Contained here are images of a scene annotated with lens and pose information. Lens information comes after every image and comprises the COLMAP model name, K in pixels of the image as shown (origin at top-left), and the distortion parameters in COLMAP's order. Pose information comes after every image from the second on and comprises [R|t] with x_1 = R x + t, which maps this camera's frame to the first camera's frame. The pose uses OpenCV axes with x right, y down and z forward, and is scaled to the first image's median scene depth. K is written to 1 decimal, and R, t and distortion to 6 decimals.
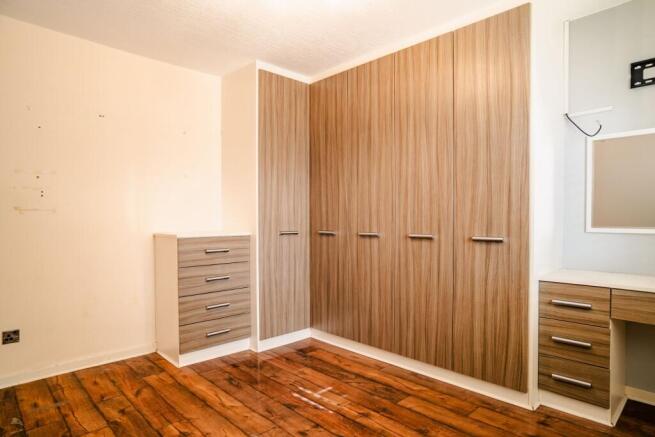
lens RADIAL K [[375.7, 0, 332.0], [0, 375.7, 220.0], [0, 0, 1]] dist [-0.032148, 0.002619]
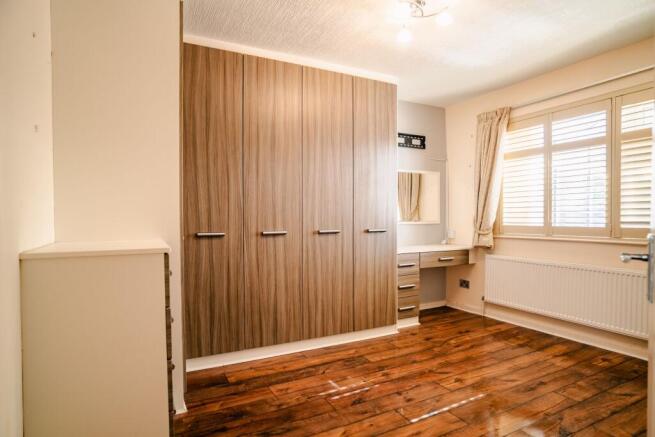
lens RADIAL K [[375.7, 0, 332.1], [0, 375.7, 218.5], [0, 0, 1]] dist [-0.032148, 0.002619]
pose [[0.296132, -0.007773, 0.955115, -0.946852], [0.009929, 0.999938, 0.005060, -0.004461], [-0.955095, 0.007985, 0.296191, 0.657152]]
